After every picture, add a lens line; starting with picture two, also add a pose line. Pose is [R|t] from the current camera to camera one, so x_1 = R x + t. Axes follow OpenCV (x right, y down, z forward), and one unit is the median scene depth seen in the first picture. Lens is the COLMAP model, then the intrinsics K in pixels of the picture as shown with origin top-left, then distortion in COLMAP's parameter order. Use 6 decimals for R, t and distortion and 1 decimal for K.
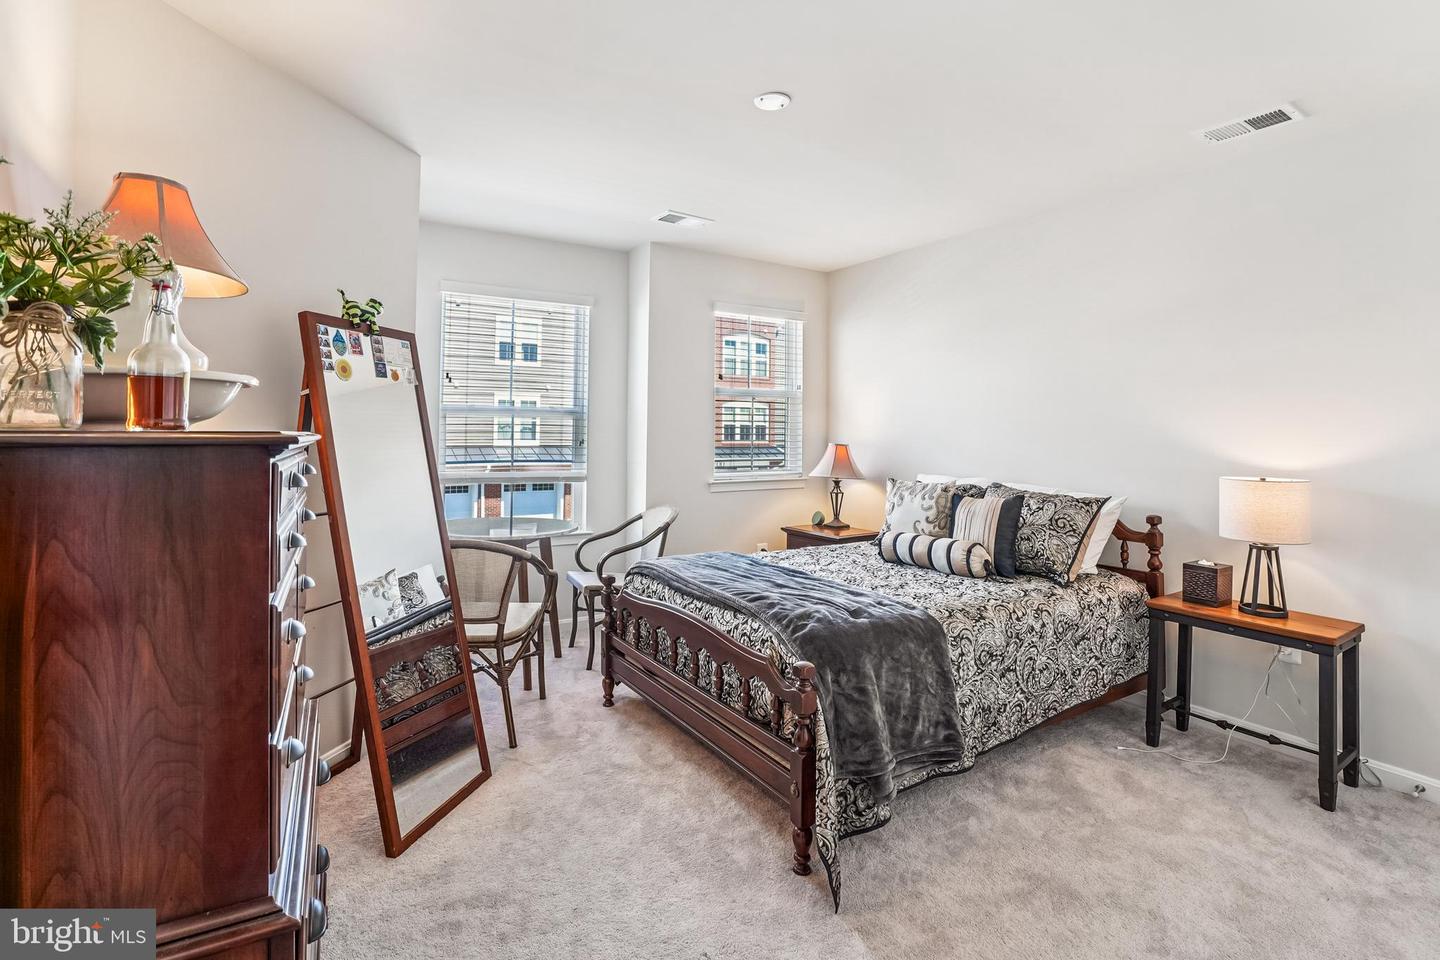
lens RADIAL K [[676.9, 0, 719.6], [0, 676.9, 439.5], [0, 0, 1]] dist [-0.054010, 0.018905]
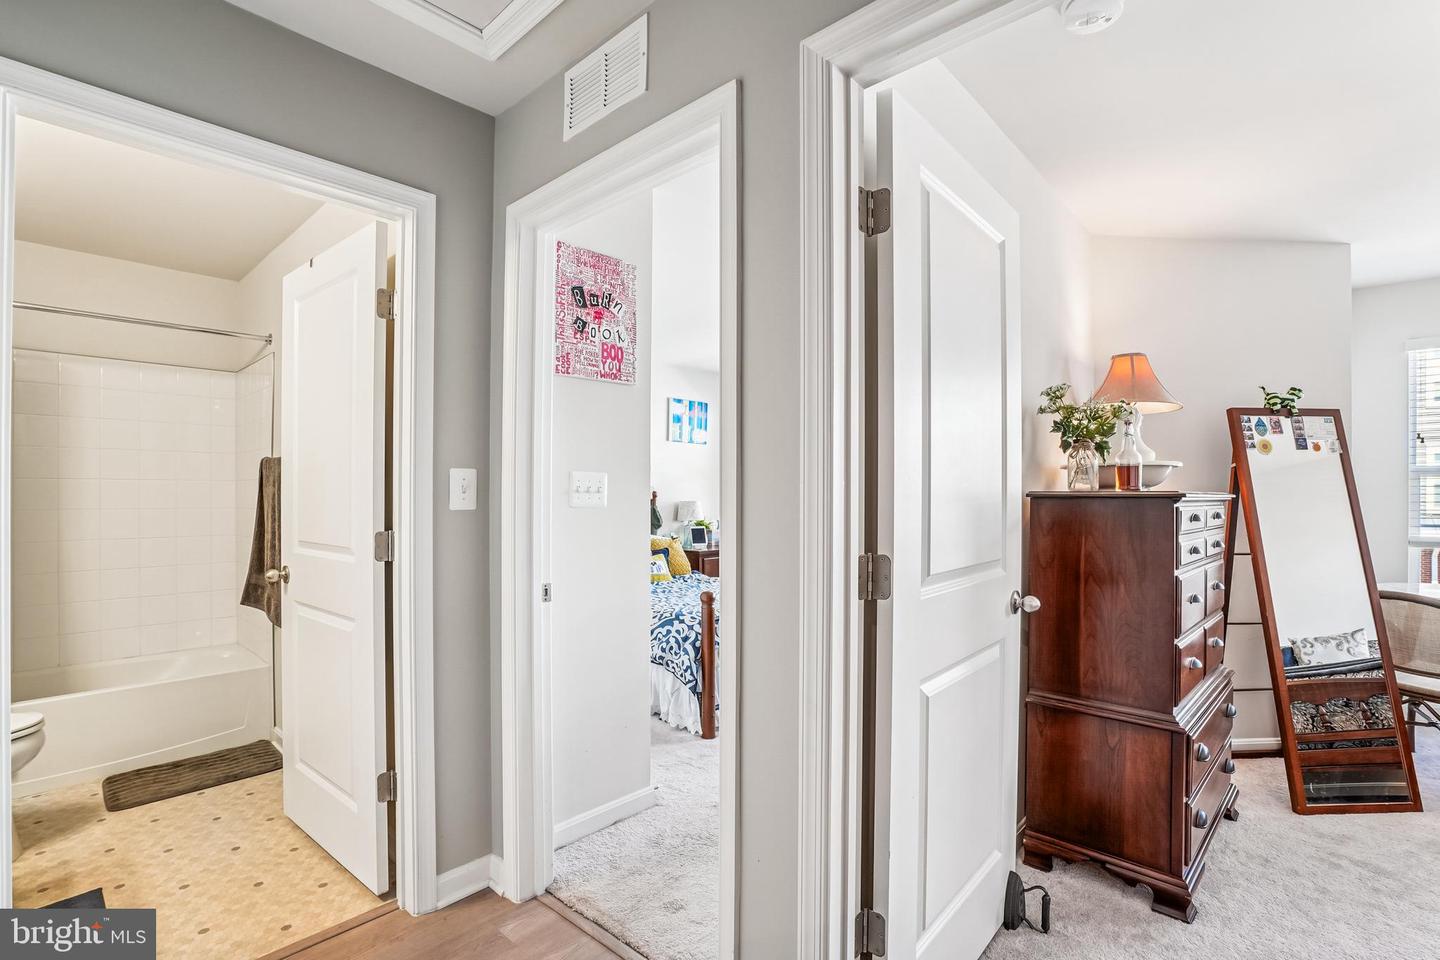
lens RADIAL K [[669.6, 0, 723.0], [0, 669.6, 456.1], [0, 0, 1]] dist [-0.053575, 0.021509]
pose [[0.267409, -0.057984, -0.961837, 0.603270], [-0.013523, 0.997864, -0.063915, 0.018923], [0.963488, 0.030099, 0.266054, -0.593071]]
